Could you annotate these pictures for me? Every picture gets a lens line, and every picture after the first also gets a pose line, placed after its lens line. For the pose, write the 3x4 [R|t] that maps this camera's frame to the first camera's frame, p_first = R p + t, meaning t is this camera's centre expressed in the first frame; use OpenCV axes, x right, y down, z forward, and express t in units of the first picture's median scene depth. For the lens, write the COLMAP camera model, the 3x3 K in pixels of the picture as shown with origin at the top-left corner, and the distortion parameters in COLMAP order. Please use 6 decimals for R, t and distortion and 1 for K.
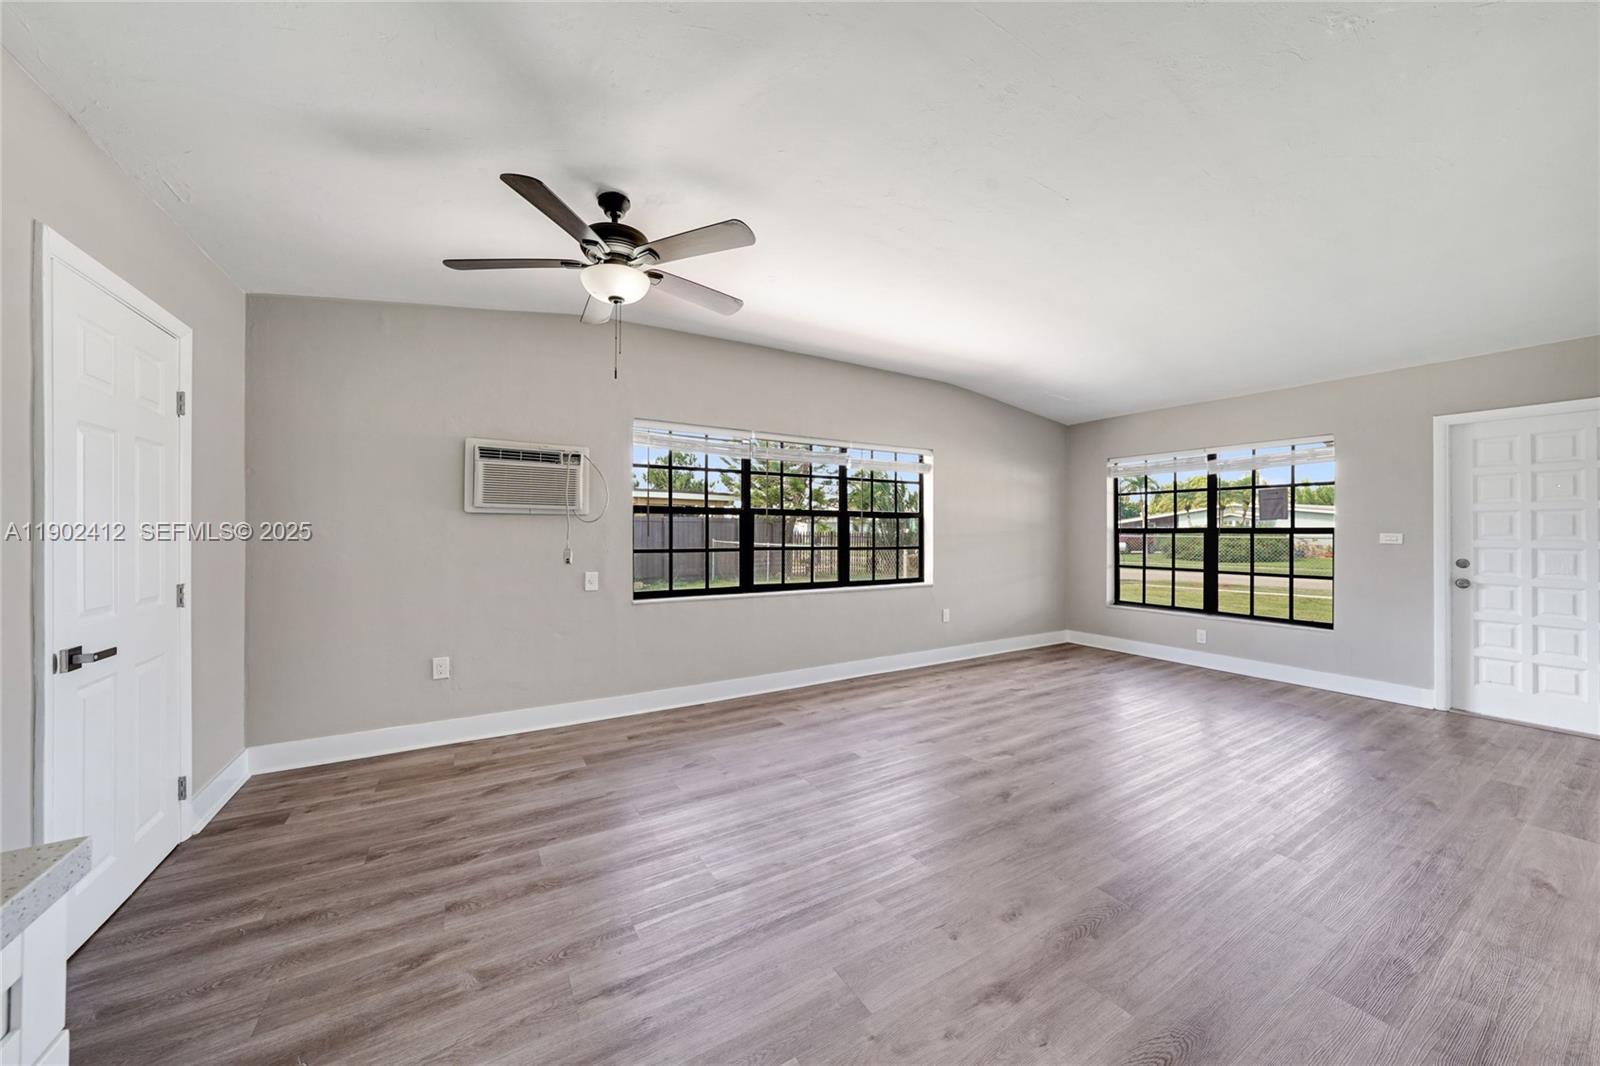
lens RADIAL K [[566.9, 0, 810.3], [0, 566.9, 529.3], [0, 0, 1]] dist [-0.019062, 0.000198]
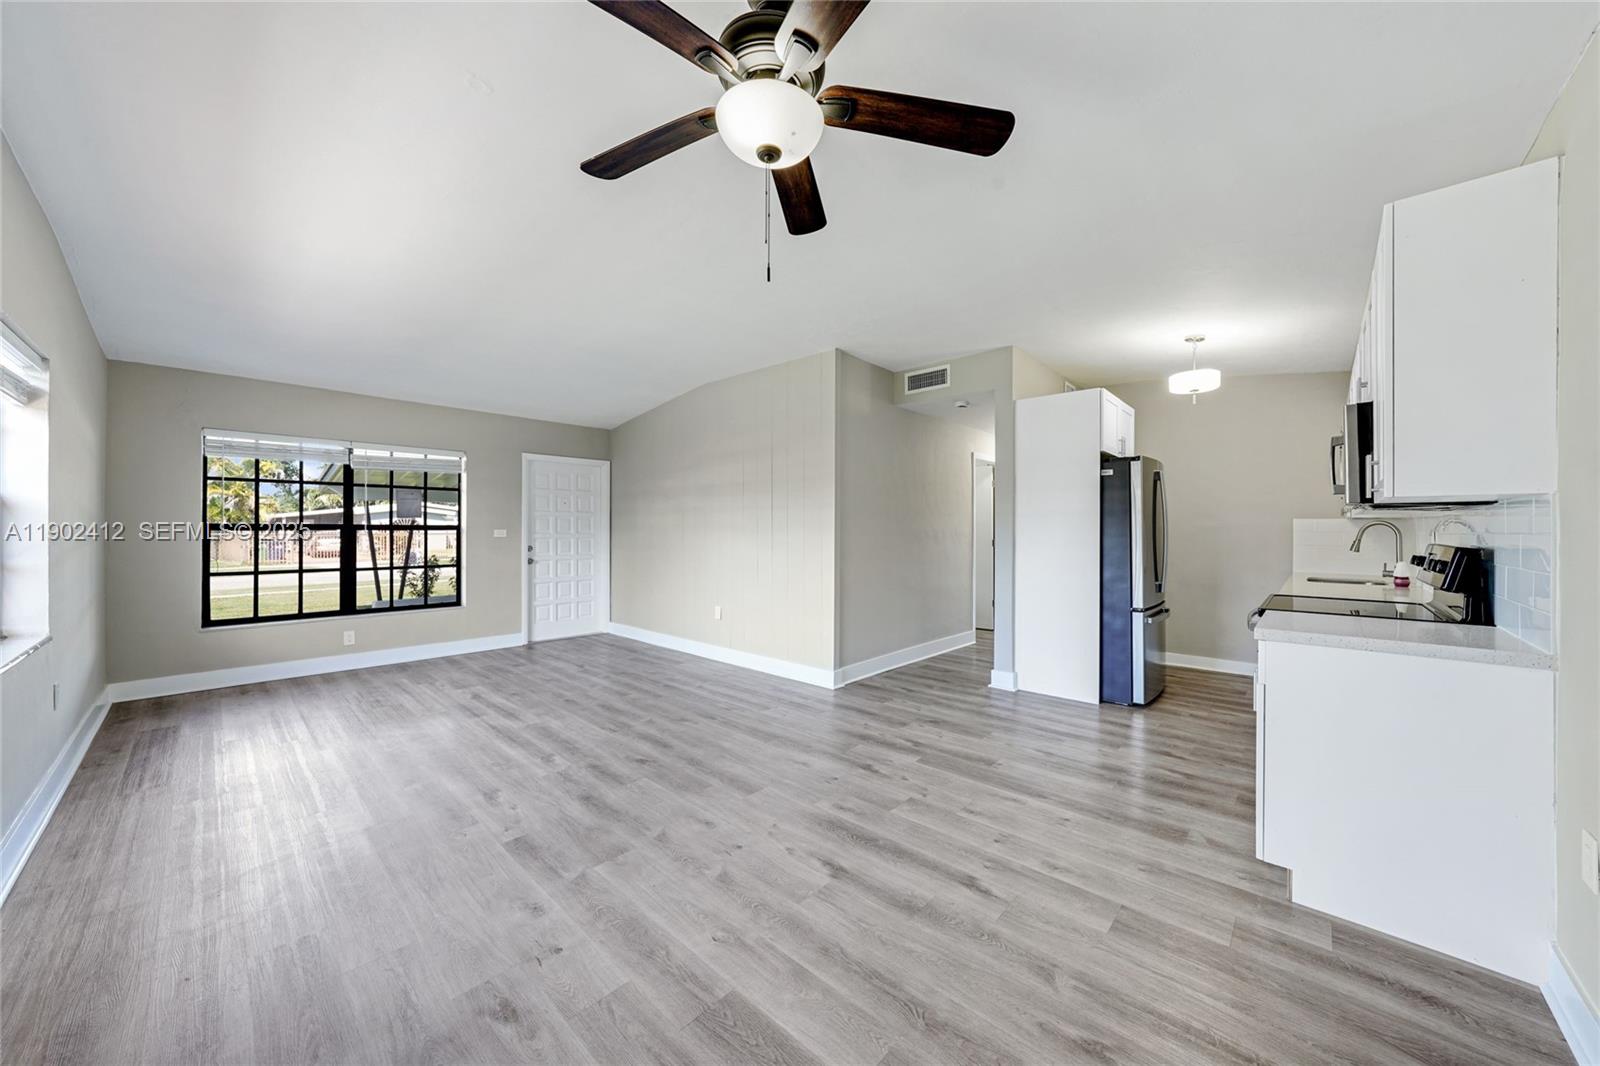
lens RADIAL K [[566.9, 0, 810.3], [0, 566.9, 529.3], [0, 0, 1]] dist [-0.019062, 0.000198]
pose [[-0.290099, -0.000576, 0.956996, -0.700591], [-0.006701, 0.999977, -0.001430, 0.003637], [-0.956973, -0.006827, -0.290096, 0.840880]]
